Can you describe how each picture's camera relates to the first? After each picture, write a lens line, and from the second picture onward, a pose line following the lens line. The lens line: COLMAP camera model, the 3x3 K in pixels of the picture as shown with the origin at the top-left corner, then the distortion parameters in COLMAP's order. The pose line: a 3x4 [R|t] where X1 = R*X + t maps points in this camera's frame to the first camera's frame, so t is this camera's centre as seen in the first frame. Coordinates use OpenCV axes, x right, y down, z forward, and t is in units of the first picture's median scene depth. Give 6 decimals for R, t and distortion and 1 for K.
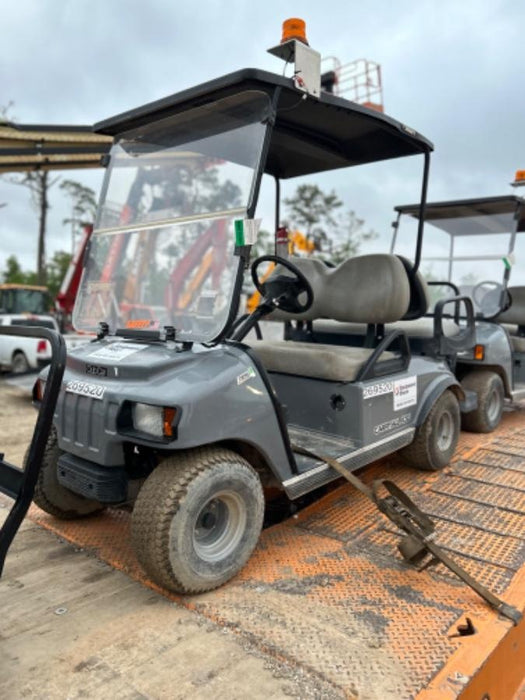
lens RADIAL K [[510.9, 0, 262.5], [0, 510.9, 350.0], [0, 0, 1]] dist [0.029561, -0.001319]
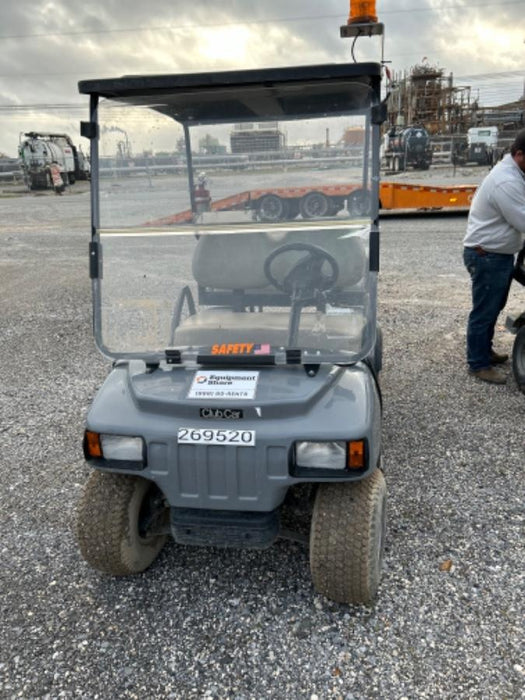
lens RADIAL K [[510.9, 0, 262.5], [0, 510.9, 350.0], [0, 0, 1]] dist [0.029561, -0.001319]
pose [[0.835142, -0.198610, 0.512924, -0.708384], [0.099584, 0.971718, 0.214117, -0.251892], [-0.540944, -0.127739, 0.831302, 0.253228]]
